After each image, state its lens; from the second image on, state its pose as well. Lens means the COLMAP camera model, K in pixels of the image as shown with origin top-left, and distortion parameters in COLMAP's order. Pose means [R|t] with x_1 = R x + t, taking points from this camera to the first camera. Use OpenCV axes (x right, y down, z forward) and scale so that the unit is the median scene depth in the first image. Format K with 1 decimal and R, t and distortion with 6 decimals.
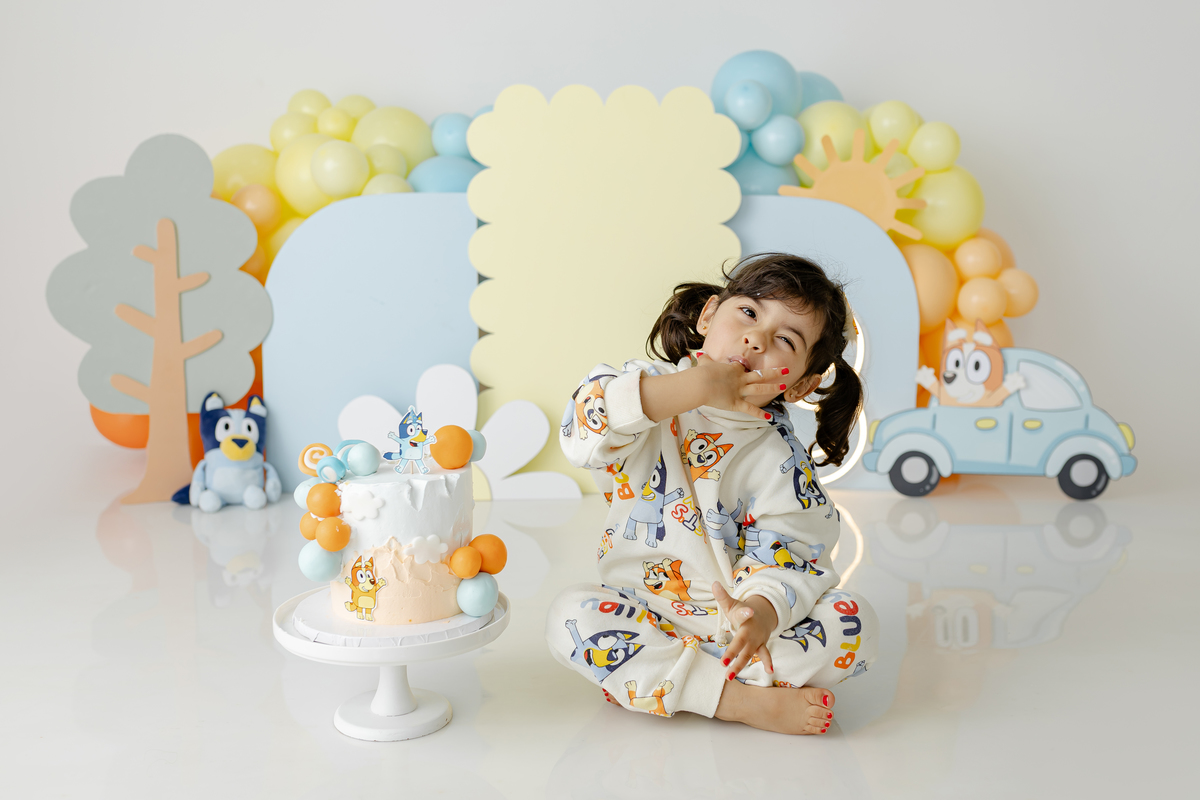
lens RADIAL K [[1249.9, 0, 642.3], [0, 1249.9, 385.8], [0, 0, 1]] dist [0.000264, -0.003196]
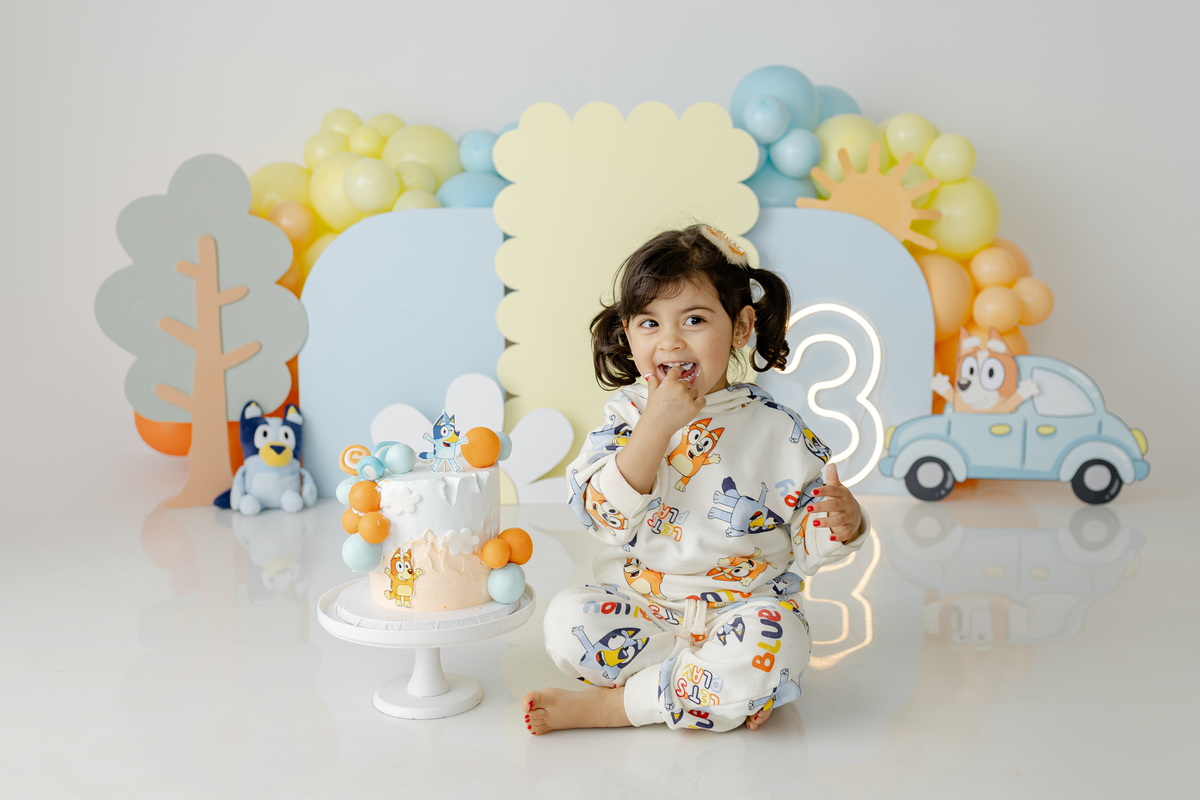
lens RADIAL K [[1272.6, 0, 624.0], [0, 1272.6, 407.0], [0, 0, 1]] dist [-0.001956, 0.001246]
pose [[0.999366, -0.003063, -0.035474, 0.004750], [0.003302, 0.999972, 0.006670, 0.003902], [0.035453, -0.006783, 0.999348, -0.050130]]
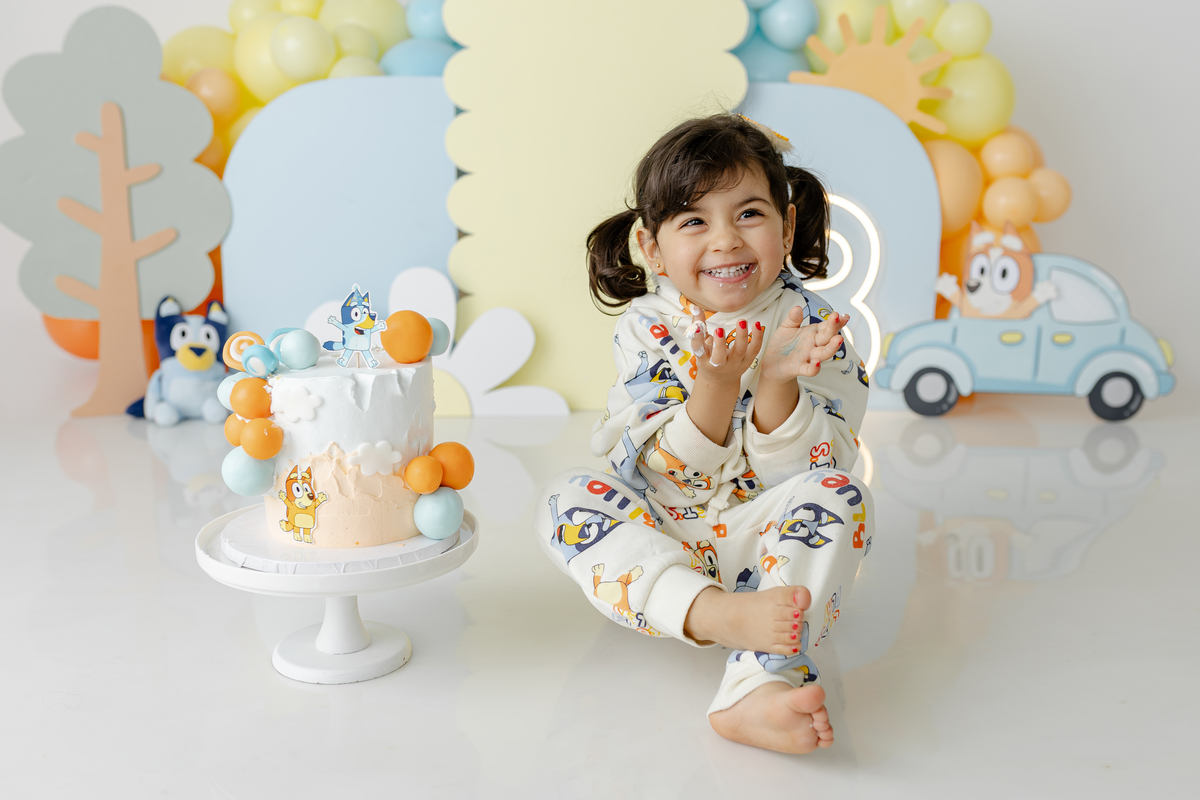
lens RADIAL K [[1213.0, 0, 619.3], [0, 1213.0, 426.1], [0, 0, 1]] dist [0.002307, 0.005600]
pose [[0.999899, 0.008136, -0.011669, -0.001067], [-0.007102, 0.996267, 0.086030, 0.020696], [0.012325, -0.085938, 0.996224, 0.107138]]
